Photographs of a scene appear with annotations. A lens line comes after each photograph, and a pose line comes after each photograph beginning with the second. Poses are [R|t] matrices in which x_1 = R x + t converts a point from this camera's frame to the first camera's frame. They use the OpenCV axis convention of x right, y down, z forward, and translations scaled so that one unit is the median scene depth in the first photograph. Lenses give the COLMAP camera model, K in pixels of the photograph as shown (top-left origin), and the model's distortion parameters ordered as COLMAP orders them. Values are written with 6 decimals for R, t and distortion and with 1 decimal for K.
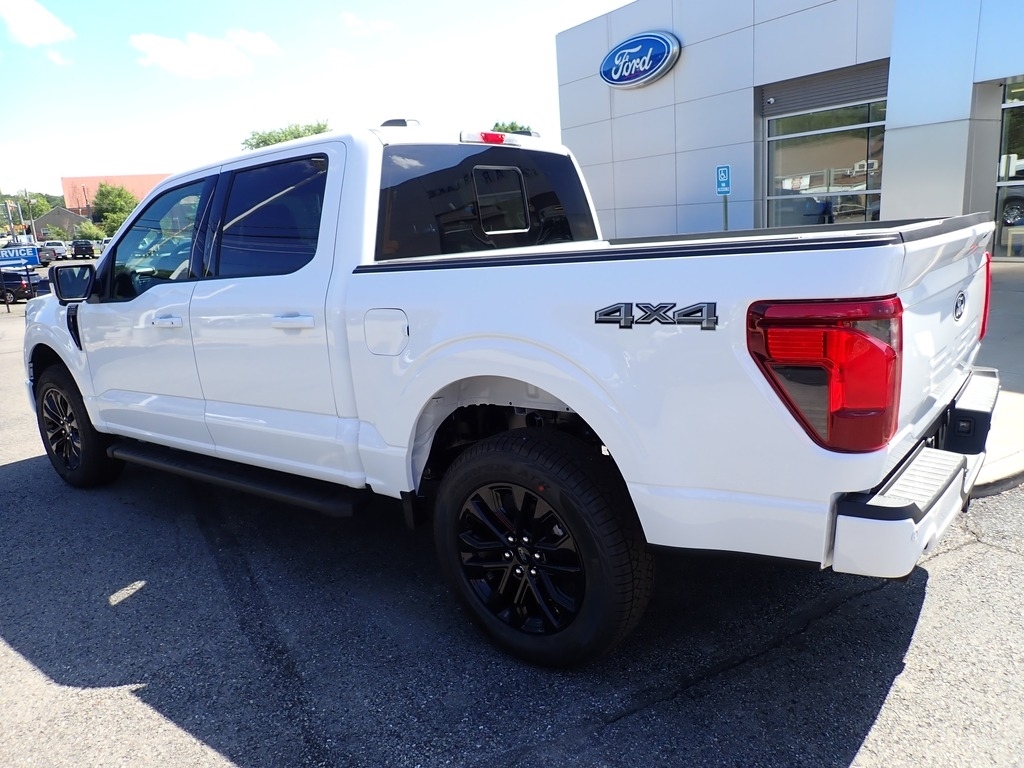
lens RADIAL K [[744.7, 0, 510.2], [0, 744.7, 384.6], [0, 0, 1]] dist [-0.010489, -0.006826]
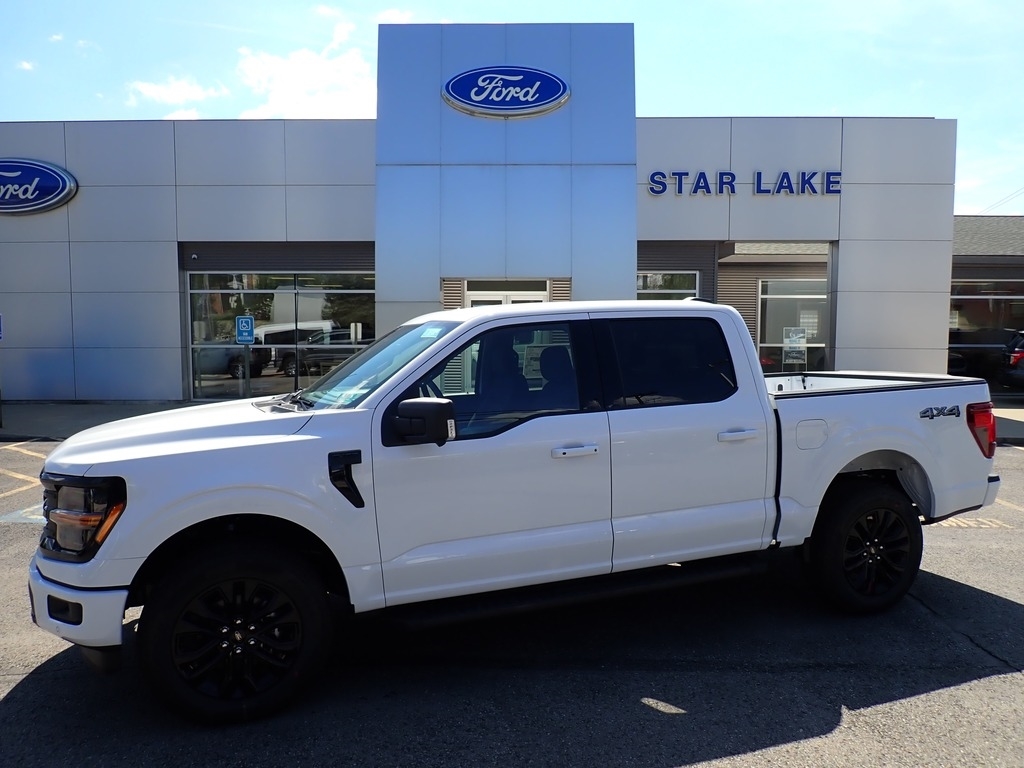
lens RADIAL K [[744.7, 0, 506.5], [0, 744.7, 384.5], [0, 0, 1]] dist [-0.010489, -0.006826]
pose [[0.533689, 0.012799, 0.845584, -0.340886], [0.154518, 0.981578, -0.112381, -0.017553], [-0.831444, 0.190635, 0.521880, 0.123867]]
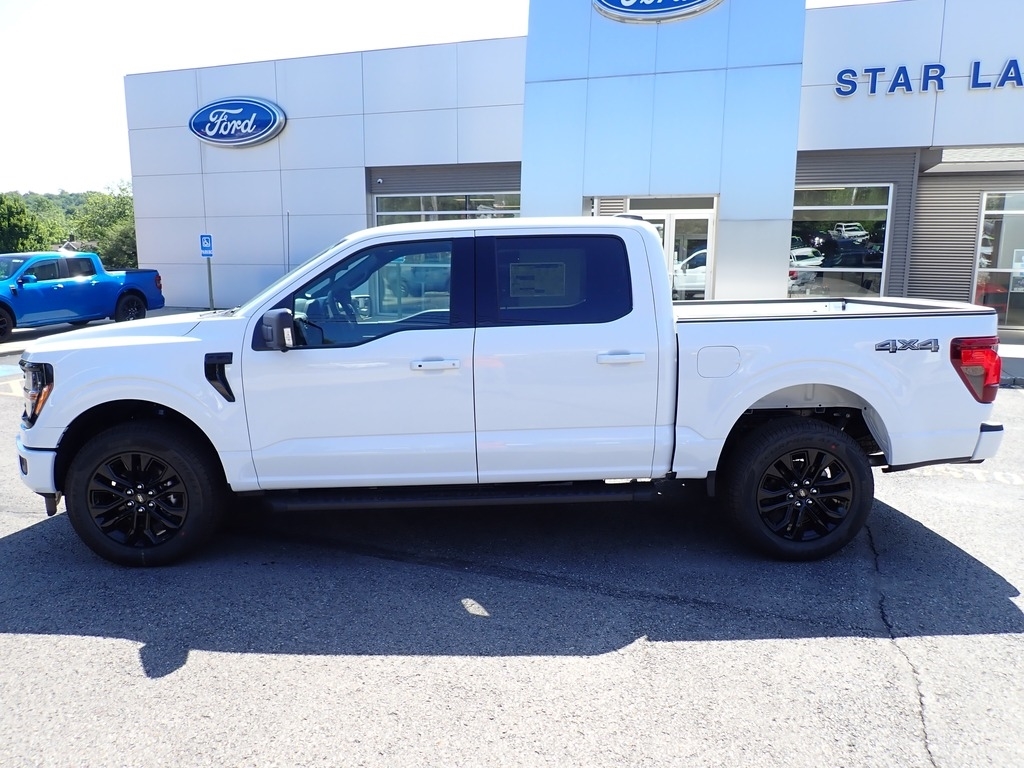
lens RADIAL K [[744.7, 0, 507.5], [0, 744.7, 384.4], [0, 0, 1]] dist [-0.010489, -0.006826]
pose [[0.773665, -0.035562, 0.632596, -0.261496], [0.085070, 0.995214, -0.048094, 0.001987], [-0.627858, 0.091024, 0.772987, 0.019611]]
